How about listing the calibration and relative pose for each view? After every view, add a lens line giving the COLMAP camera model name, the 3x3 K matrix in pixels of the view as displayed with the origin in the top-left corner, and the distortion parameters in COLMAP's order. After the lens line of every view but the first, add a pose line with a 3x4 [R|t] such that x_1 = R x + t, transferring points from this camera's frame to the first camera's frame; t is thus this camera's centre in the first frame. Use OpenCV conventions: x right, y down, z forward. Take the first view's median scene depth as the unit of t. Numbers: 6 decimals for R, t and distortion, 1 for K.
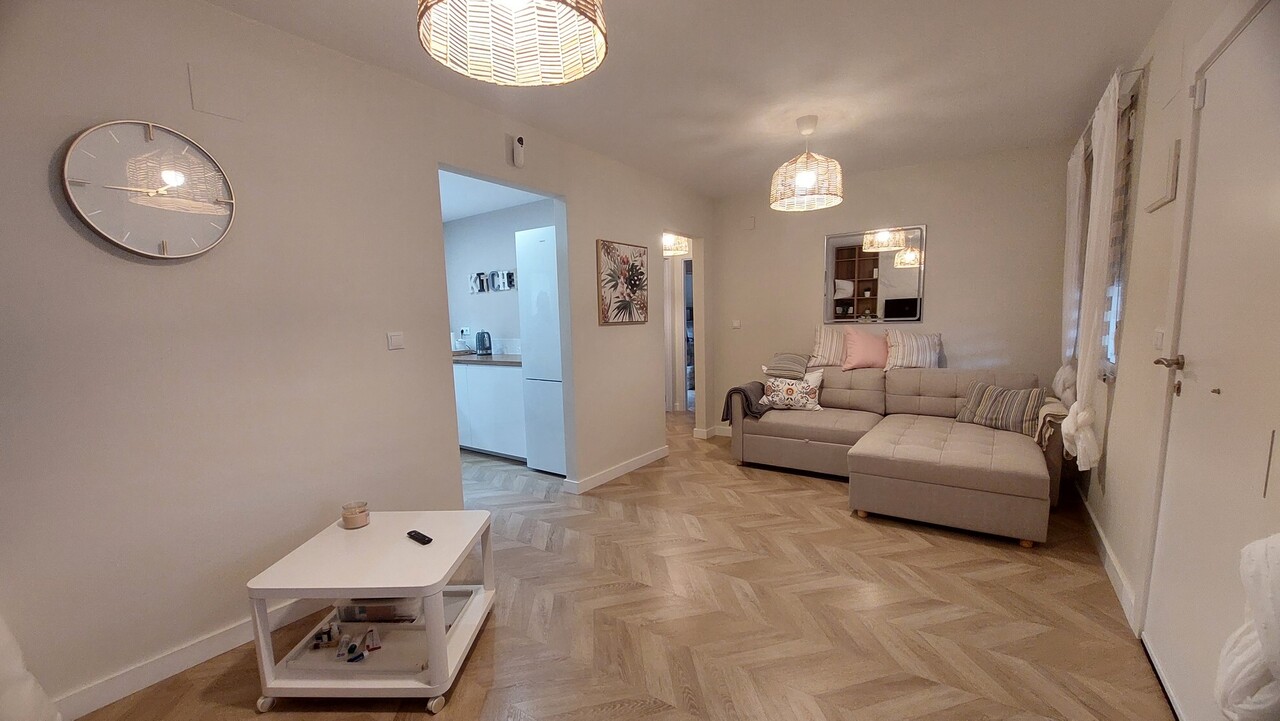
lens RADIAL K [[506.1, 0, 629.0], [0, 506.1, 384.3], [0, 0, 1]] dist [-0.018334, -0.000347]
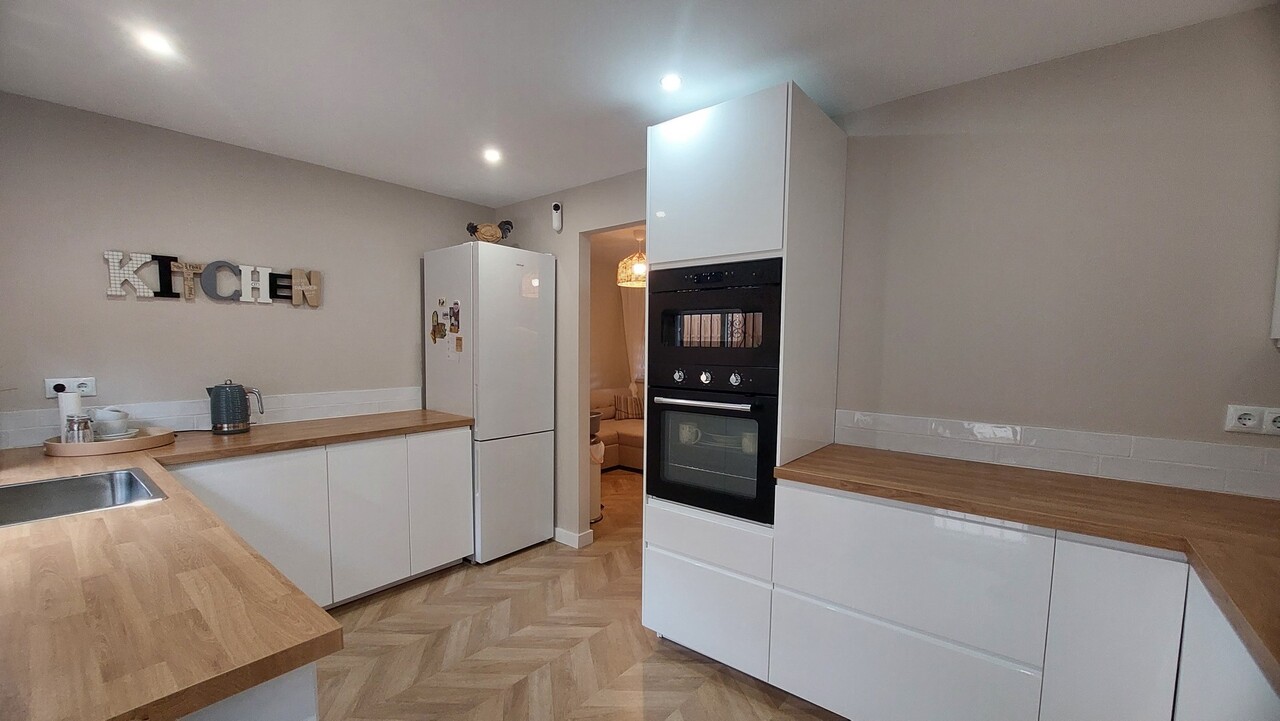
lens RADIAL K [[506.1, 0, 629.0], [0, 506.1, 384.3], [0, 0, 1]] dist [-0.018334, -0.000347]
pose [[0.073825, -0.051509, 0.995940, -1.107542], [0.112619, 0.992708, 0.042994, -0.122283], [-0.990892, 0.108988, 0.079087, 0.877423]]
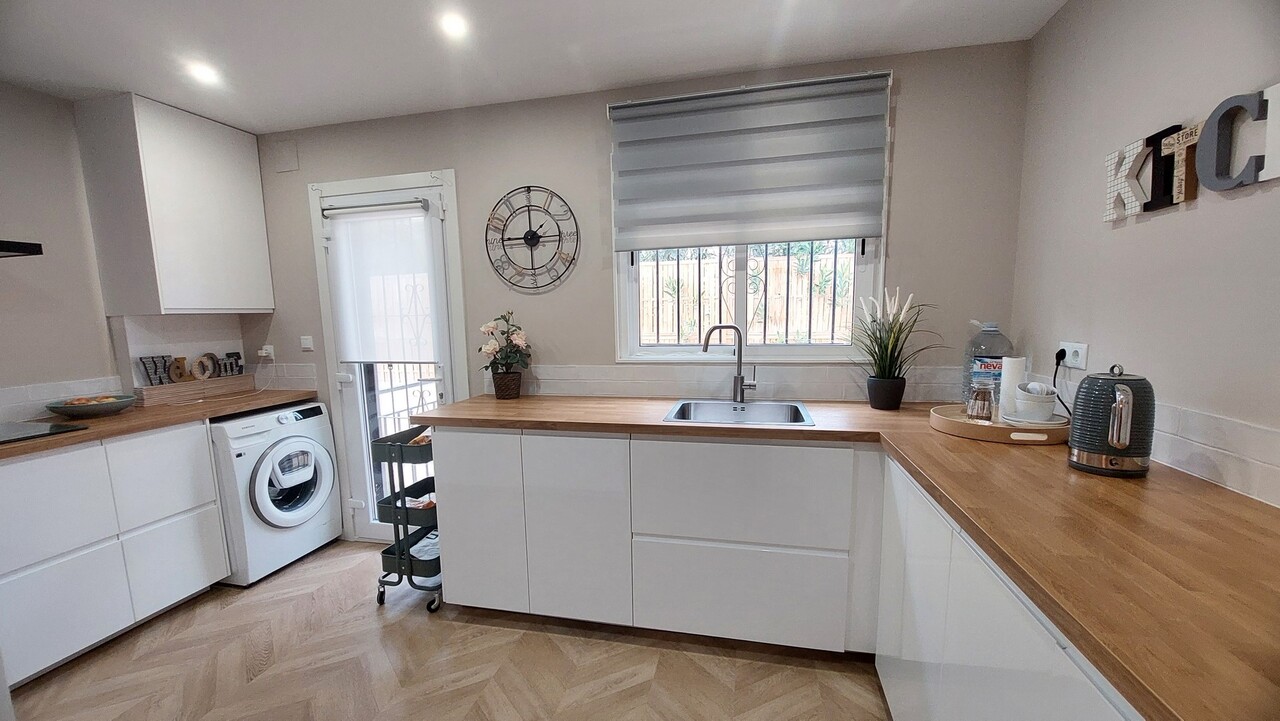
lens RADIAL K [[506.1, 0, 629.0], [0, 506.1, 384.3], [0, 0, 1]] dist [-0.018334, -0.000347]
pose [[0.368962, 0.143991, -0.918223, -0.236948], [-0.103971, 0.988120, 0.113174, -0.153464], [0.923611, 0.053712, 0.379550, 1.047938]]
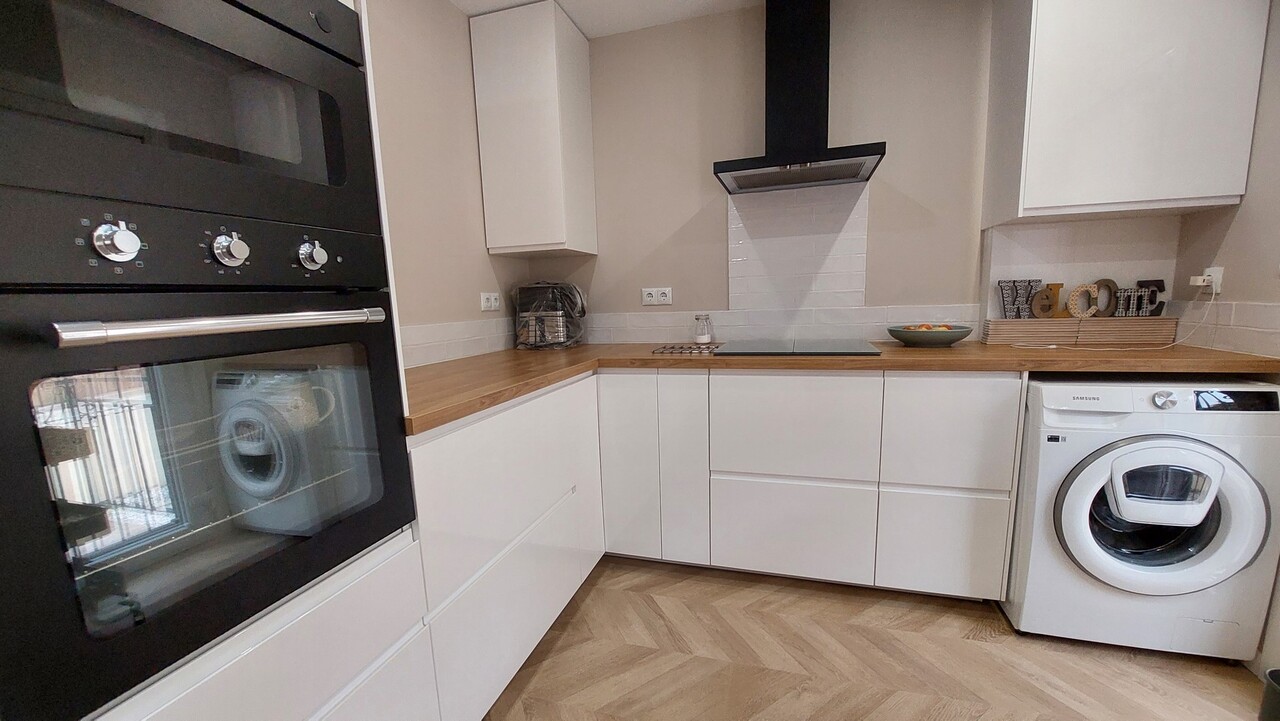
lens RADIAL K [[506.1, 0, 629.0], [0, 506.1, 384.3], [0, 0, 1]] dist [-0.018334, -0.000347]
pose [[-0.950866, 0.110680, -0.289142, -0.604638], [0.022880, 0.956483, 0.290890, -0.097306], [0.308755, 0.269982, -0.912020, 1.083094]]
